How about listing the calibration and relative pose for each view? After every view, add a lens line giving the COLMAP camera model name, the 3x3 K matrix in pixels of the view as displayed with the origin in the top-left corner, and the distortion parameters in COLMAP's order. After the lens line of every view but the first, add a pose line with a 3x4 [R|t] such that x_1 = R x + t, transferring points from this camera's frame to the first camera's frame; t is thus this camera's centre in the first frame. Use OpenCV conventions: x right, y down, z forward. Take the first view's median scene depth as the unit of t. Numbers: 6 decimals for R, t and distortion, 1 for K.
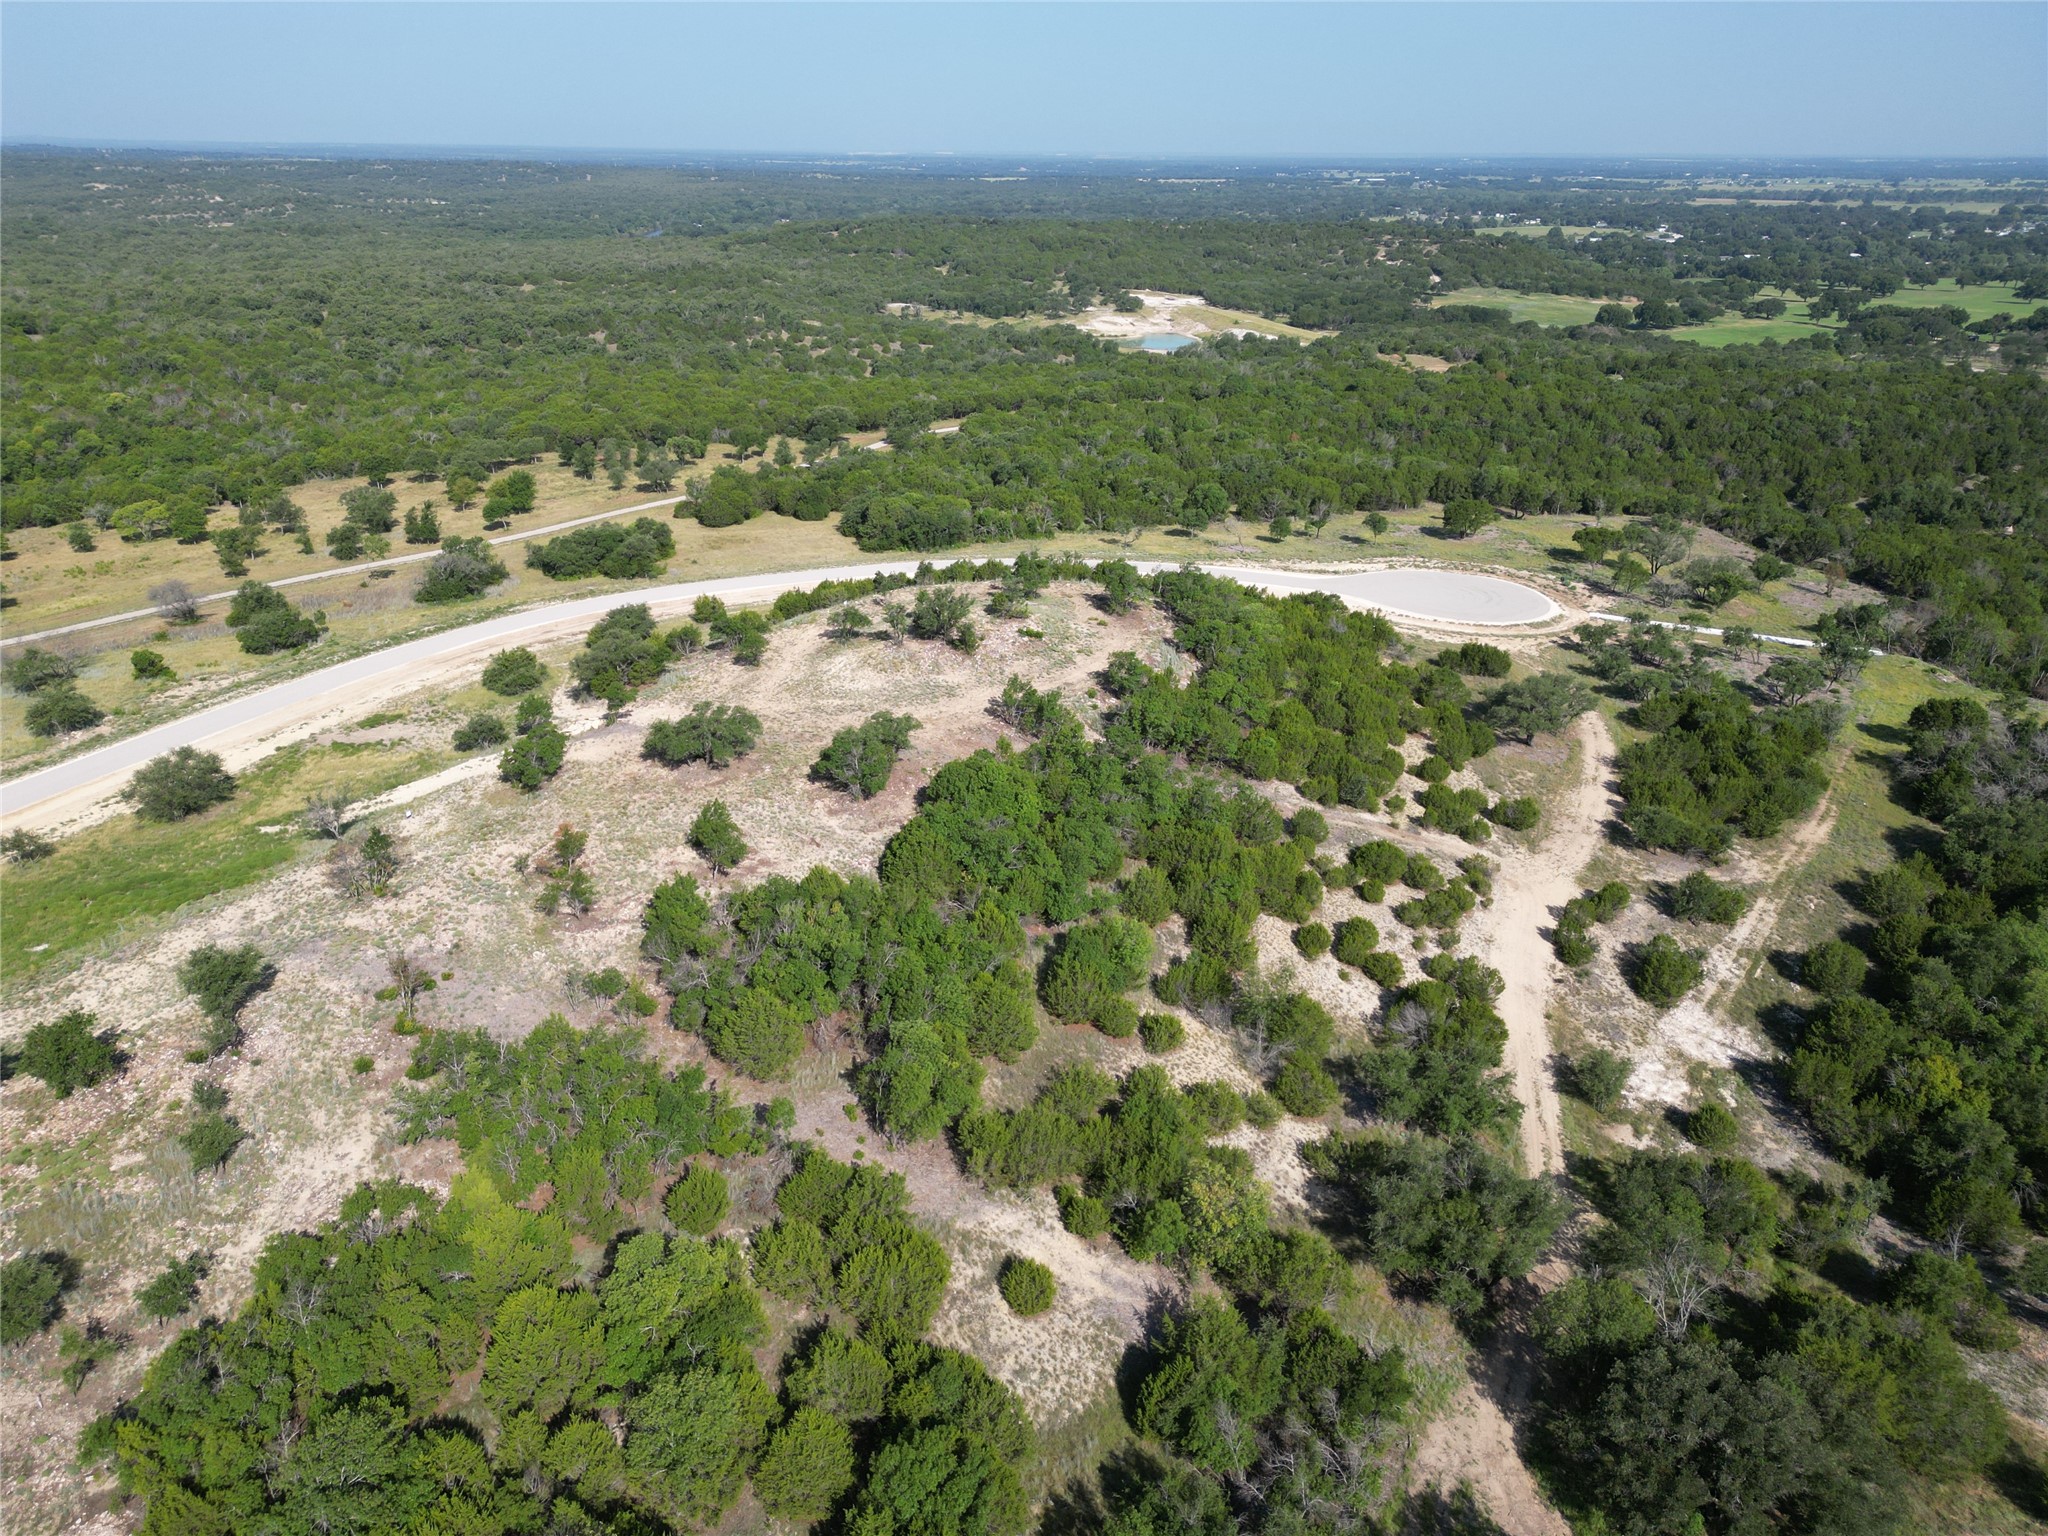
lens RADIAL K [[1431.5, 0, 1024.0], [0, 1431.5, 768.0], [0, 0, 1]] dist [0.079536, -0.087826]
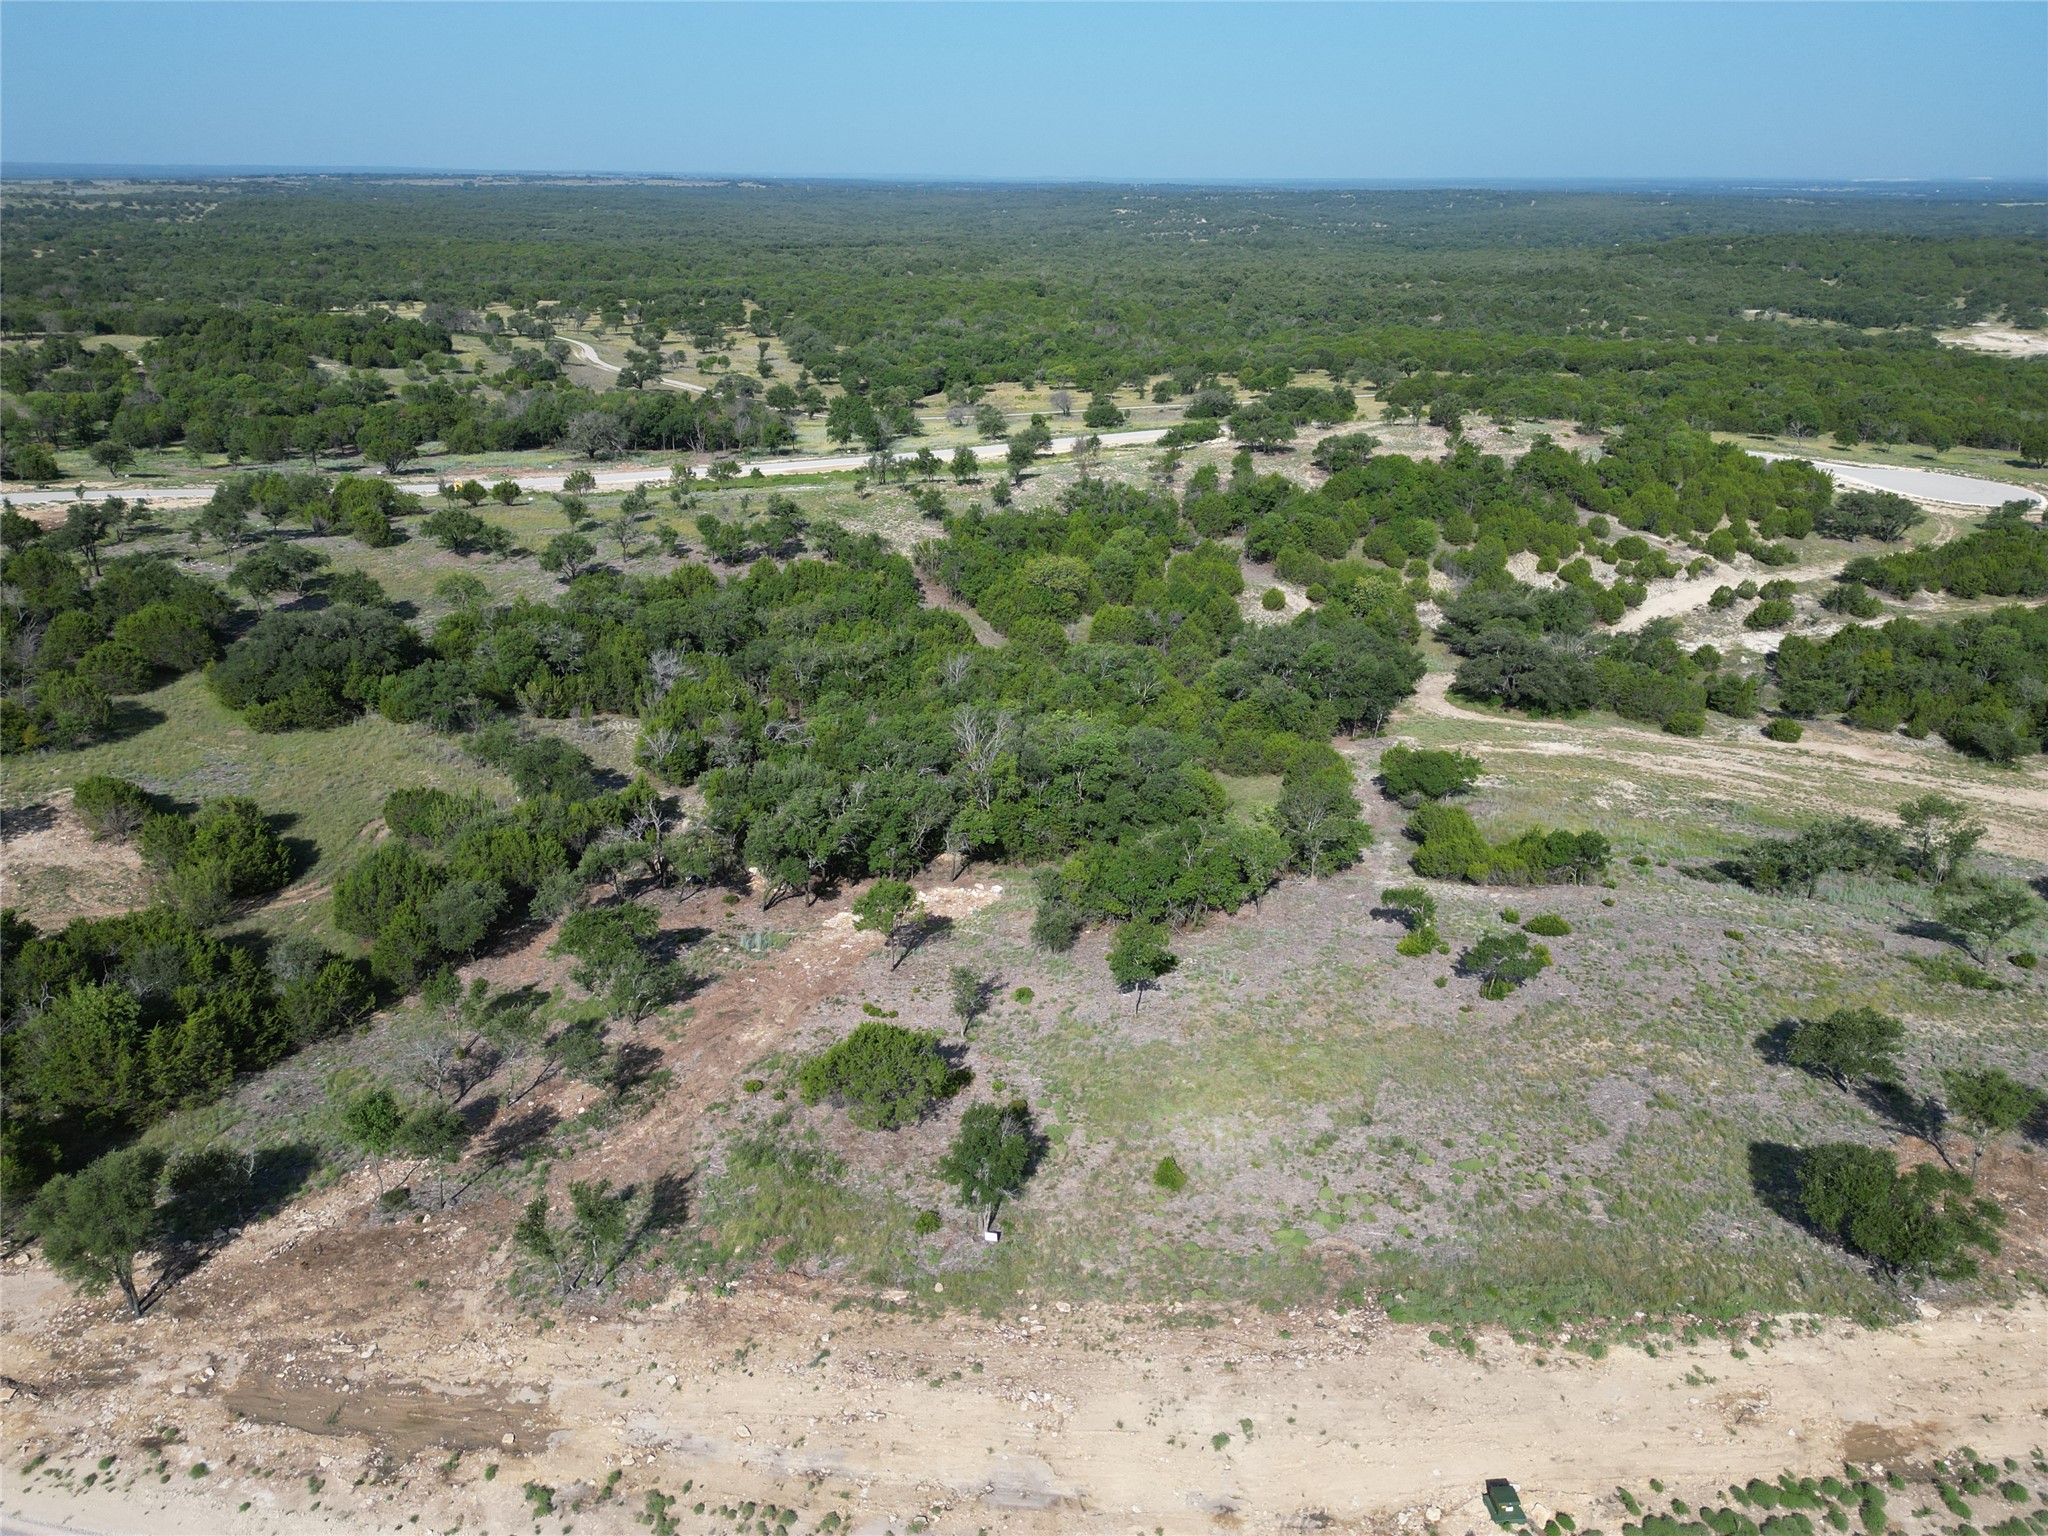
lens RADIAL K [[1431.5, 0, 1024.0], [0, 1431.5, 768.0], [0, 0, 1]] dist [0.079536, -0.087826]
pose [[0.825486, 0.210145, -0.523844, 0.508594], [-0.220053, 0.974488, 0.044159, 0.331500], [0.519759, 0.078821, 0.850669, -0.620684]]
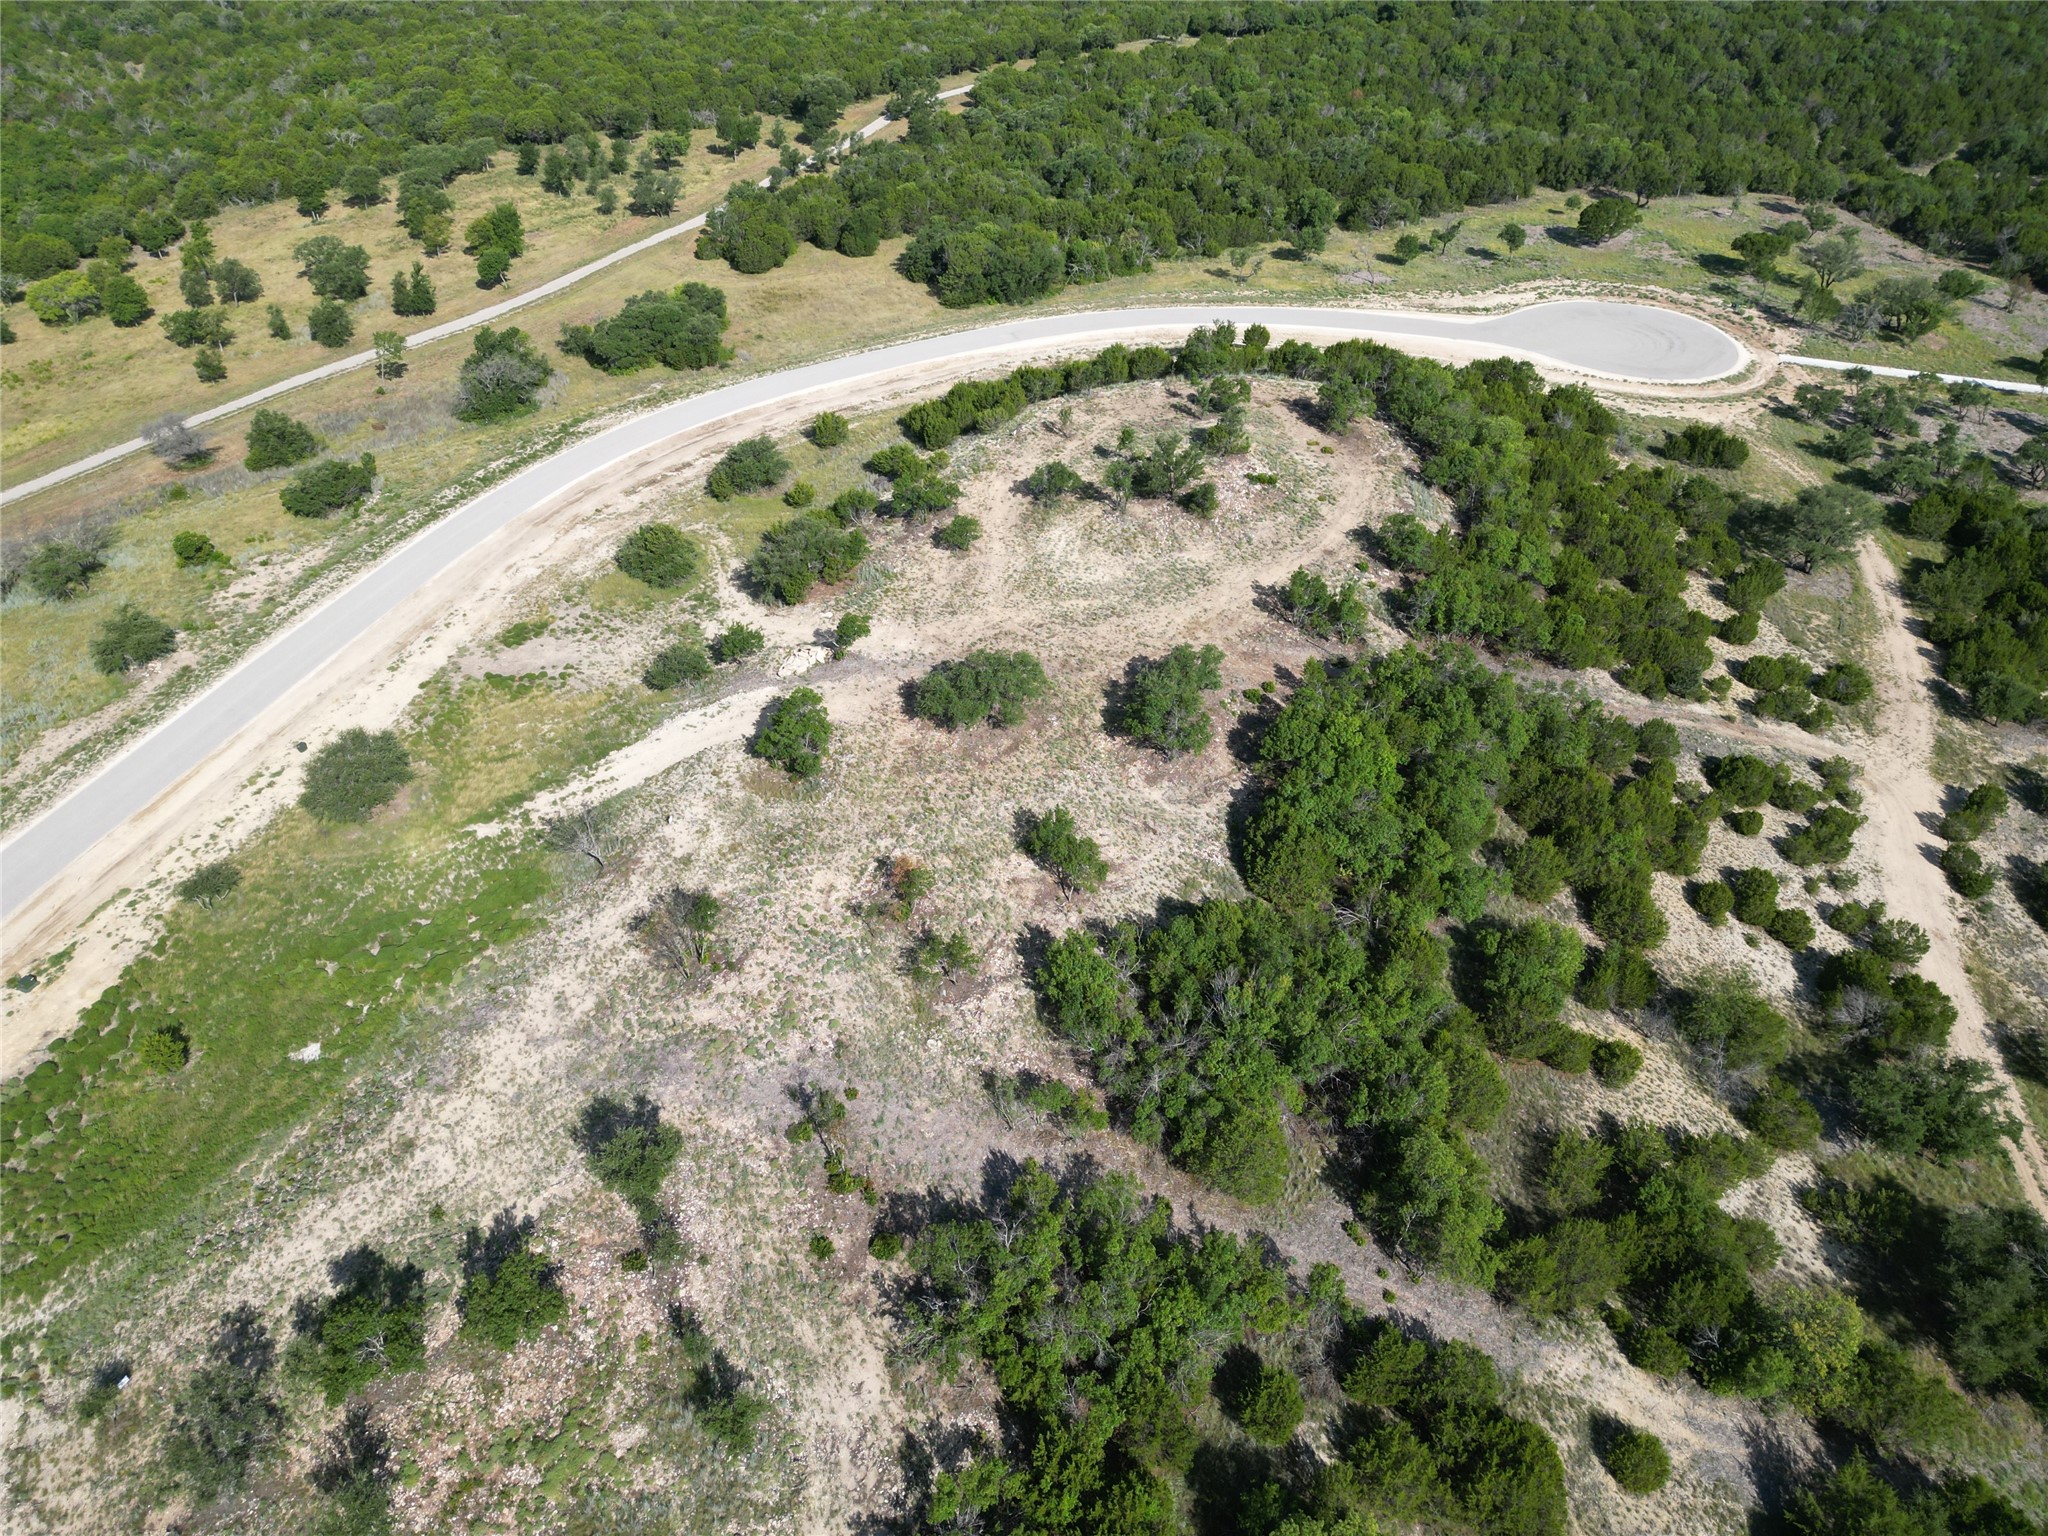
lens RADIAL K [[1435.9, 0, 1024.0], [0, 1435.9, 768.0], [0, 0, 1]] dist [0.054753, -0.048888]
pose [[0.995373, -0.068959, 0.066913, -0.226233], [0.048925, 0.963079, 0.264735, -0.177193], [-0.082699, -0.260236, 0.961997, 0.143652]]
